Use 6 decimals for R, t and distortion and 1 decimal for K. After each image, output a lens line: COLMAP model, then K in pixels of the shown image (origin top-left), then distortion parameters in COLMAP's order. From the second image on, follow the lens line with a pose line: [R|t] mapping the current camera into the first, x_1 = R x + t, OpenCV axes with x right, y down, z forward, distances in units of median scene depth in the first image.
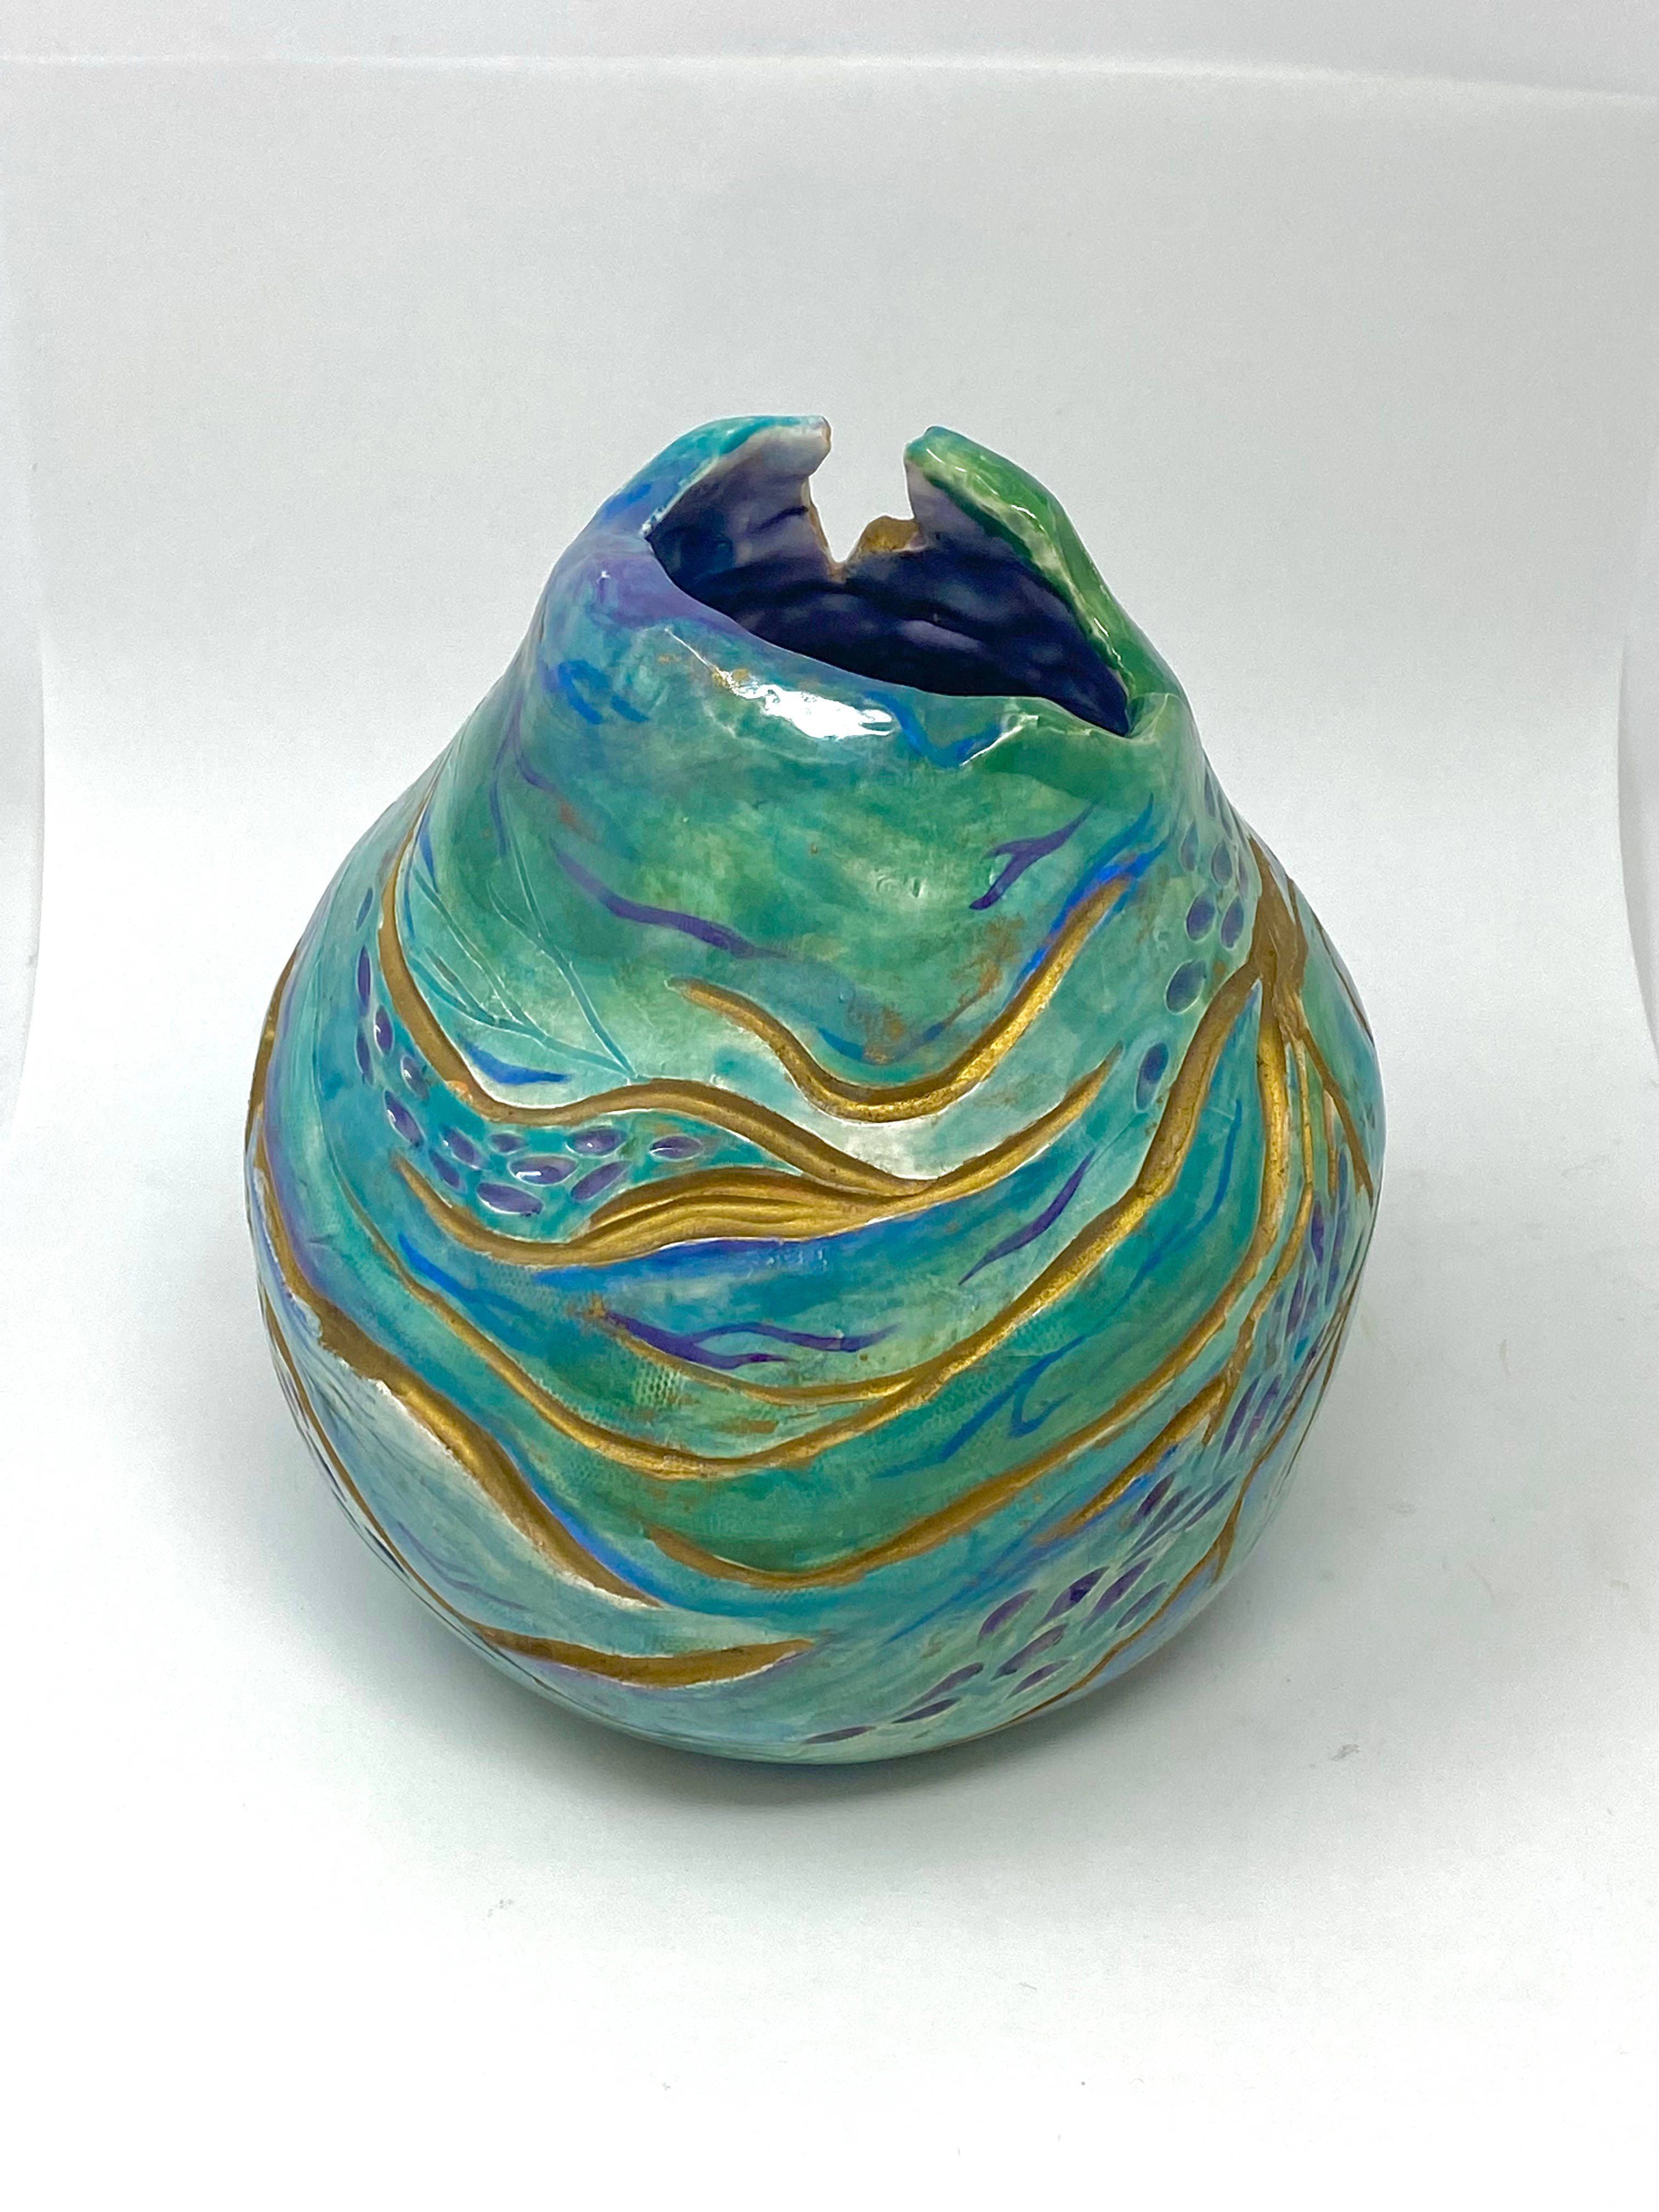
lens RADIAL K [[3346.5, 0, 829.5], [0, 3346.5, 1106.0], [0, 0, 1]] dist [0.011848, 0.002504]
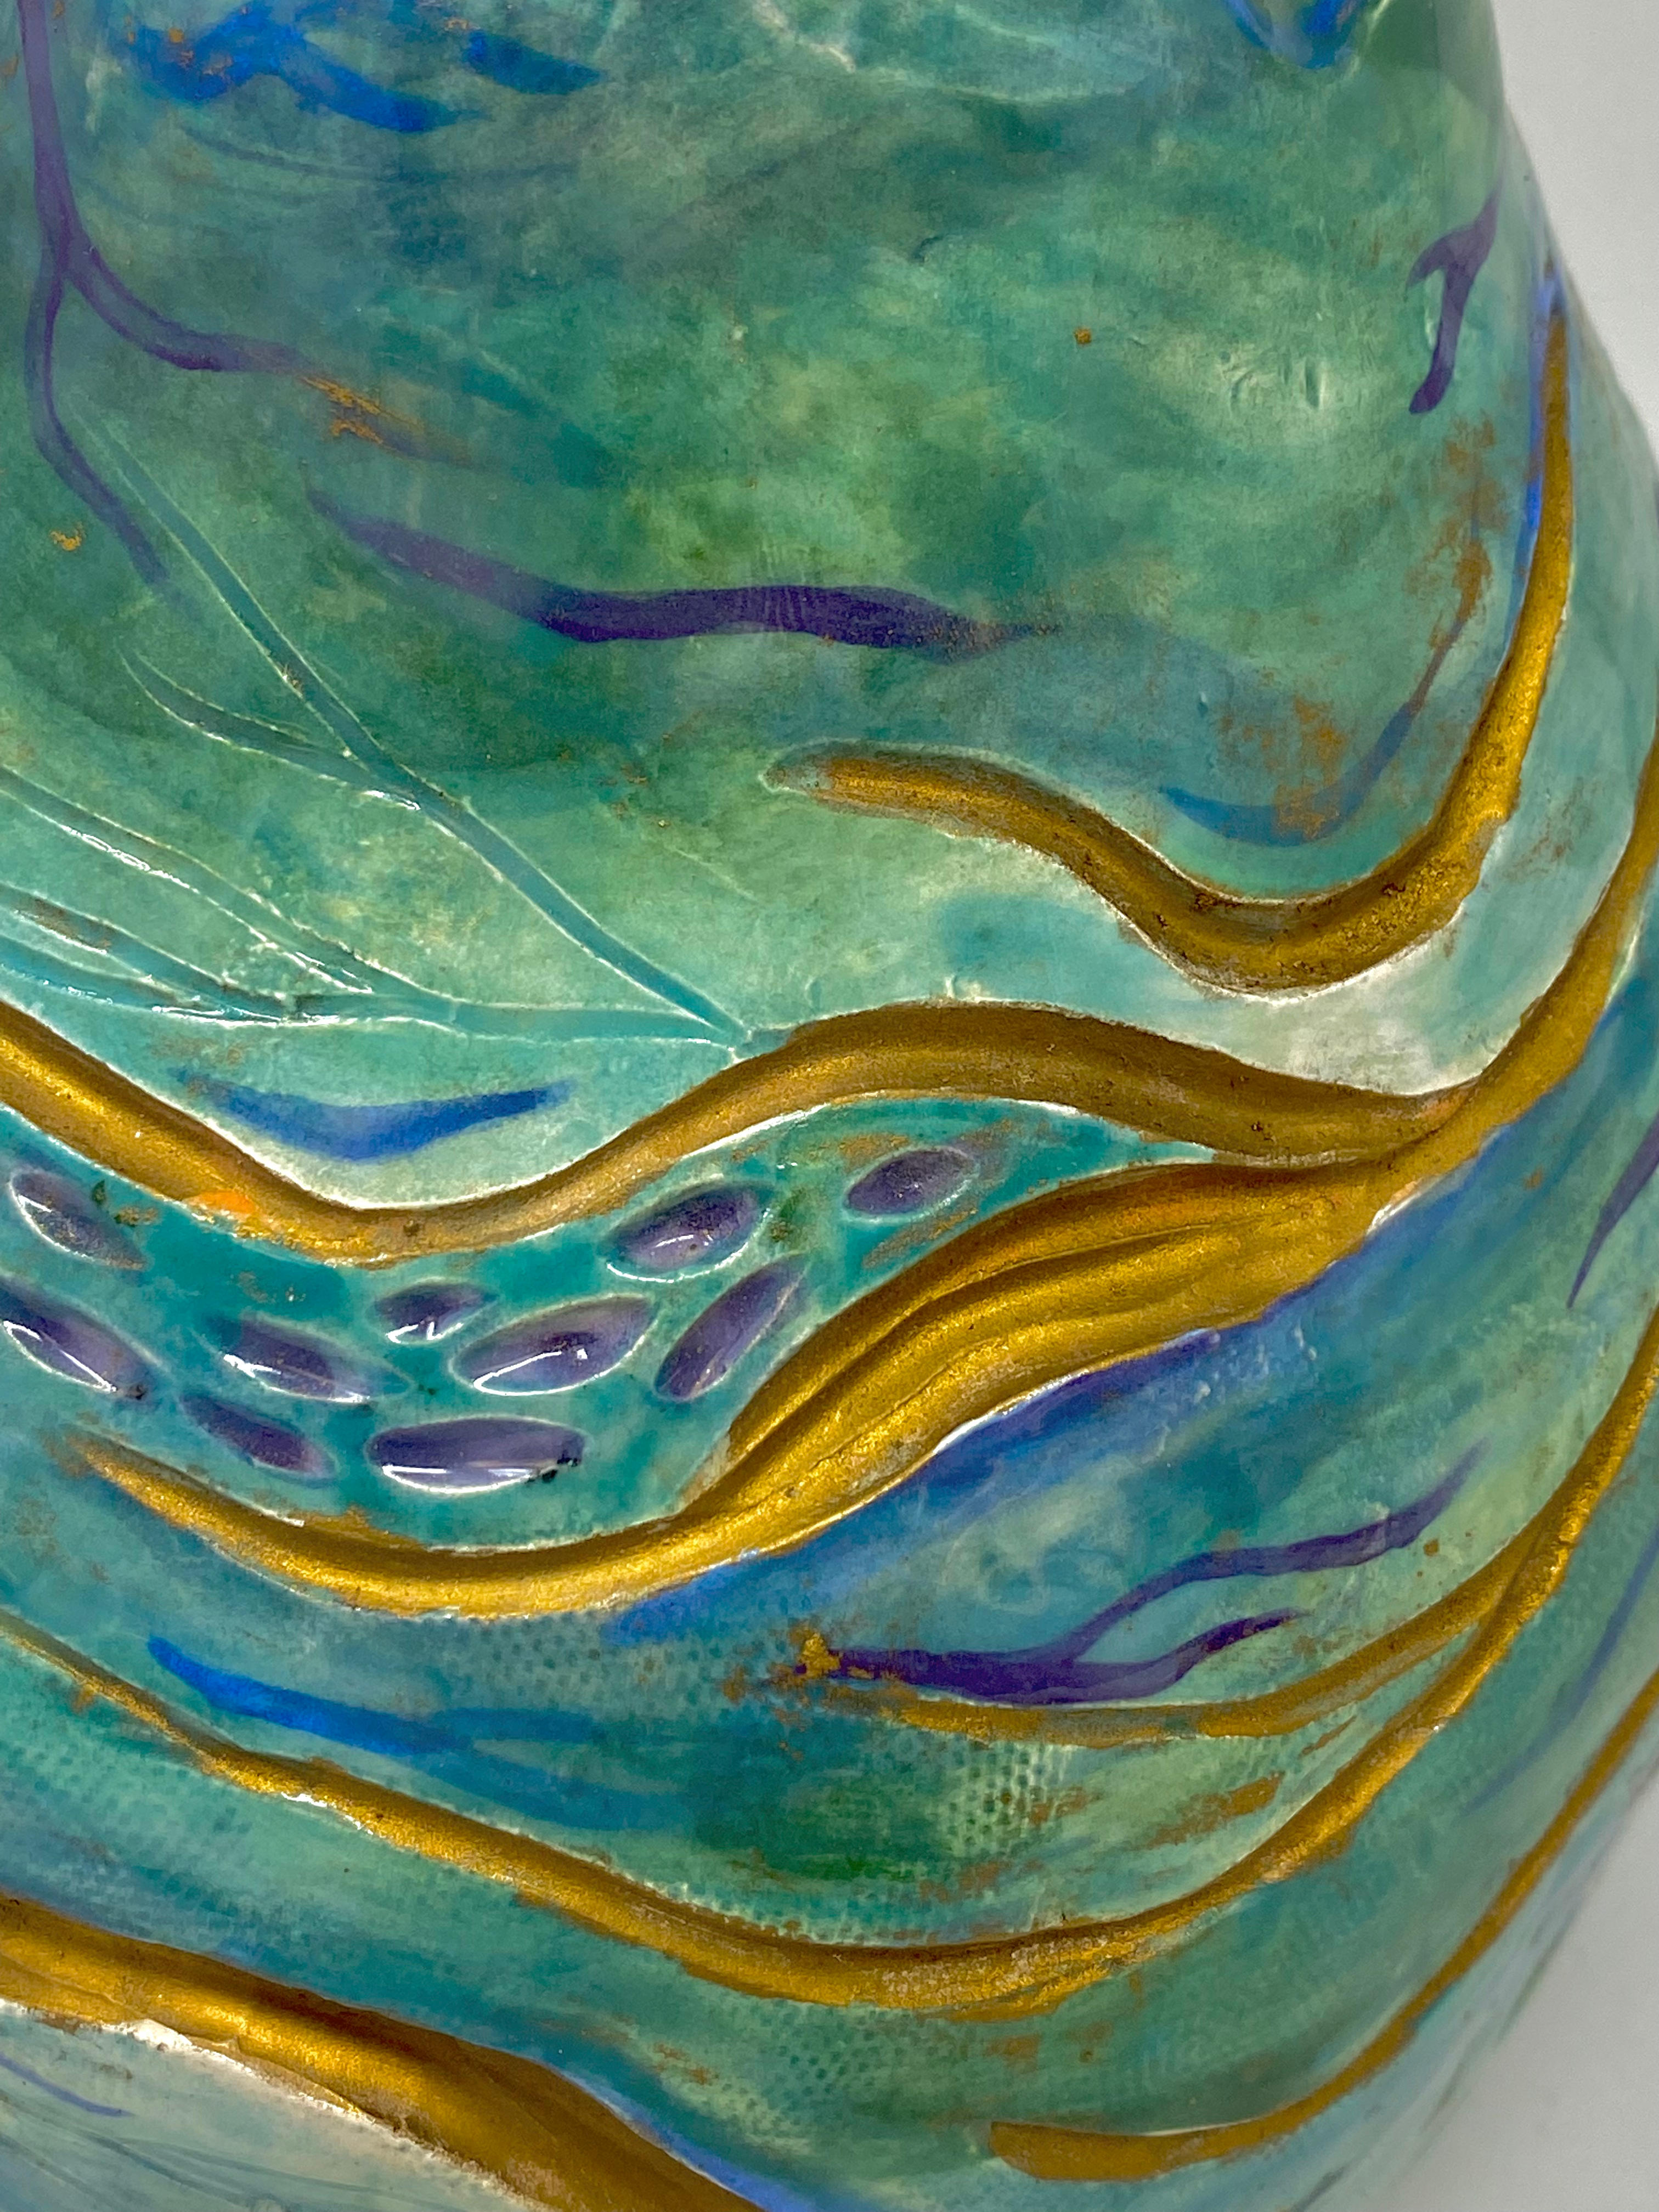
lens RADIAL K [[3462.3, 0, 827.6], [0, 3462.3, 977.5], [0, 0, 1]] dist [0.209118, -1.072102]
pose [[0.871734, -0.262599, 0.413669, -0.211940], [0.265231, 0.962768, 0.052243, -0.033561], [-0.411986, 0.064176, 0.908927, 0.639742]]
